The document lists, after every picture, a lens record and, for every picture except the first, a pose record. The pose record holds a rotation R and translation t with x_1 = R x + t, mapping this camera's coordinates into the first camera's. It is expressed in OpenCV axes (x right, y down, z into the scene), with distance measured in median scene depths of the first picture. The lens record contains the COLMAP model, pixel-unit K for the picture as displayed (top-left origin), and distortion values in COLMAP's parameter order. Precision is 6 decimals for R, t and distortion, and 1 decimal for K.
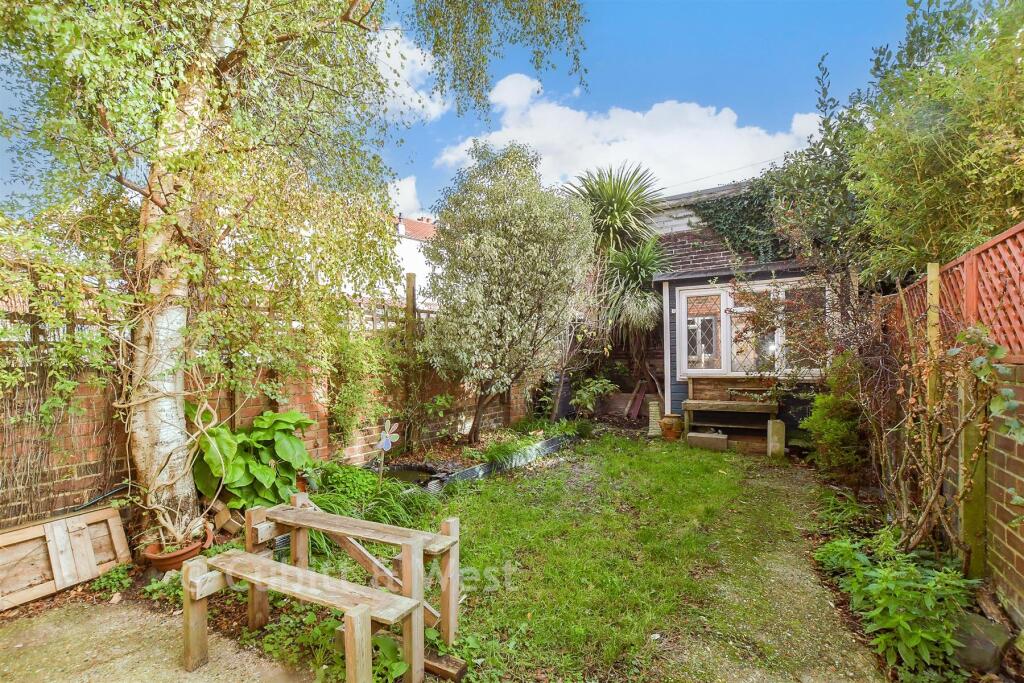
lens RADIAL K [[458.9, 0, 514.4], [0, 458.9, 352.8], [0, 0, 1]] dist [-0.000076, -0.000040]
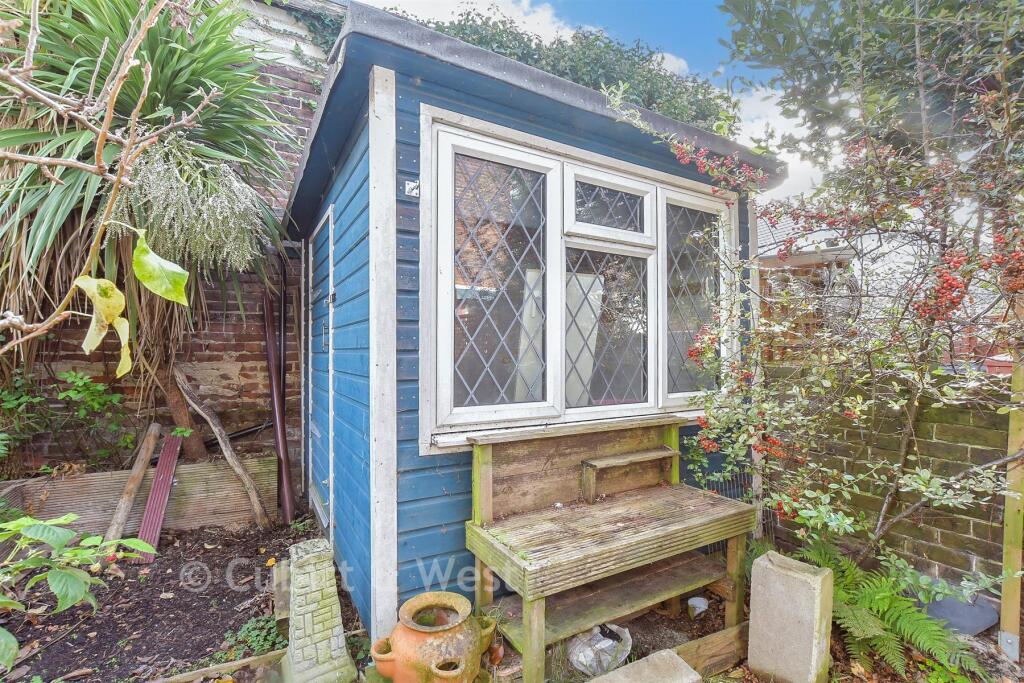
lens RADIAL K [[458.9, 0, 514.4], [0, 458.9, 352.8], [0, 0, 1]] dist [-0.000076, -0.000040]
pose [[0.495883, 0.023560, 0.868070, 0.149510], [-0.030059, 0.999499, -0.009956, 0.003926], [-0.867869, -0.021156, 0.496343, 0.815533]]
